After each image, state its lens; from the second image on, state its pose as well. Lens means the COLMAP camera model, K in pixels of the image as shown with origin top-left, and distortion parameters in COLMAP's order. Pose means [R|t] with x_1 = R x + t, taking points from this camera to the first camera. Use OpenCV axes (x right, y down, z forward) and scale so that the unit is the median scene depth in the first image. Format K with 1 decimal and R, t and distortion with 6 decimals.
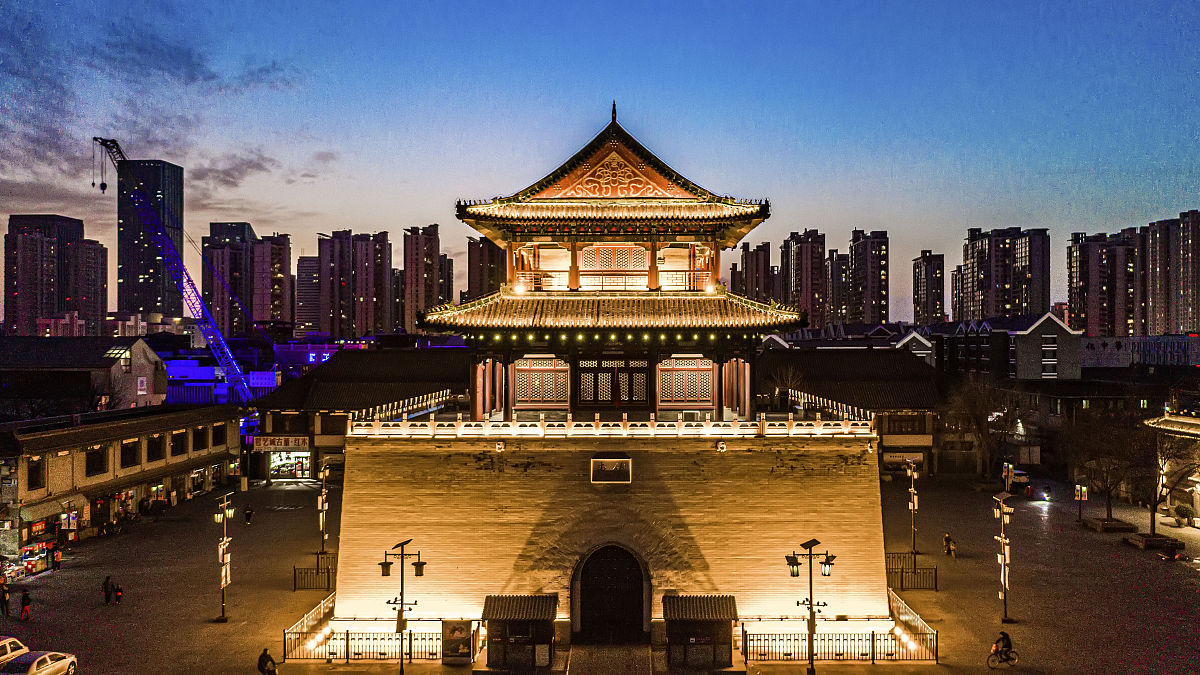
lens RADIAL K [[981.0, 0, 608.6], [0, 981.0, 340.1], [0, 0, 1]] dist [-0.010321, 0.001177]
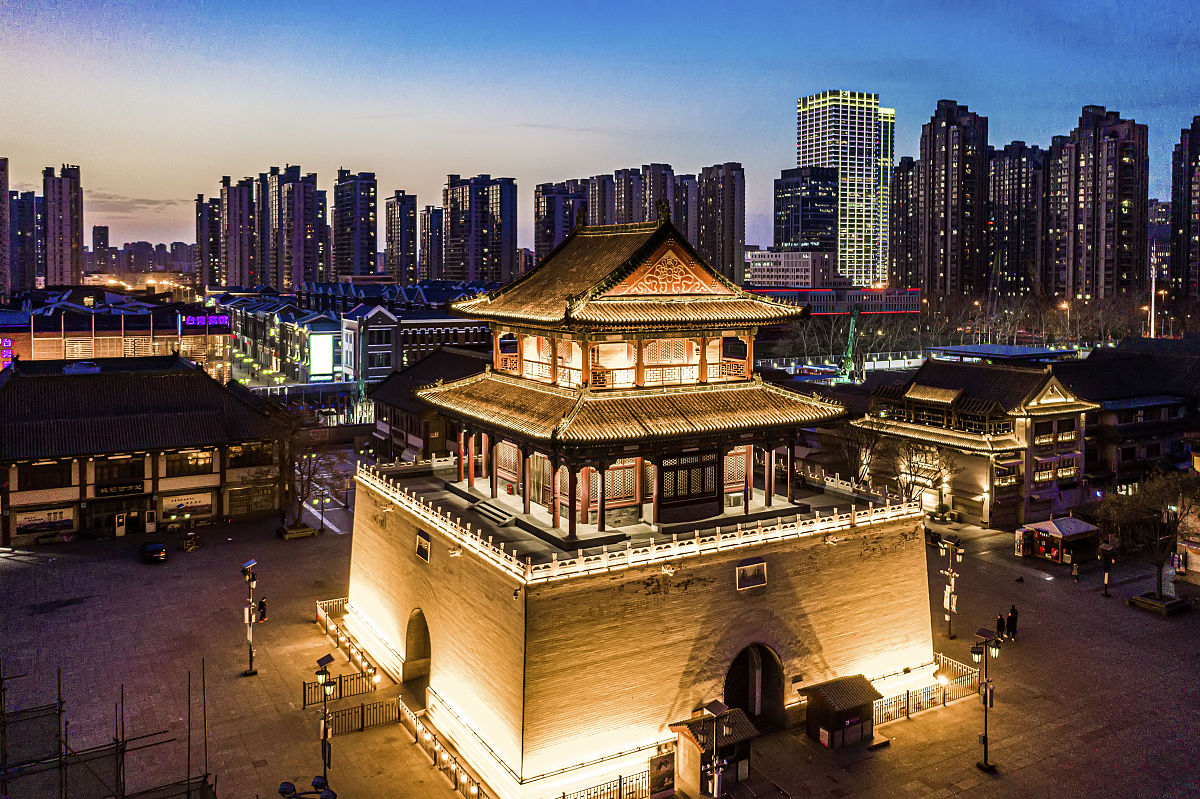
lens RADIAL K [[978.6, 0, 594.2], [0, 978.6, 310.0], [0, 0, 1]] dist [0.007747, 0.004532]
pose [[0.859151, -0.014645, 0.511513, -0.683000], [-0.006498, 0.999198, 0.039522, -0.196157], [-0.511682, -0.037279, 0.858366, 0.185056]]
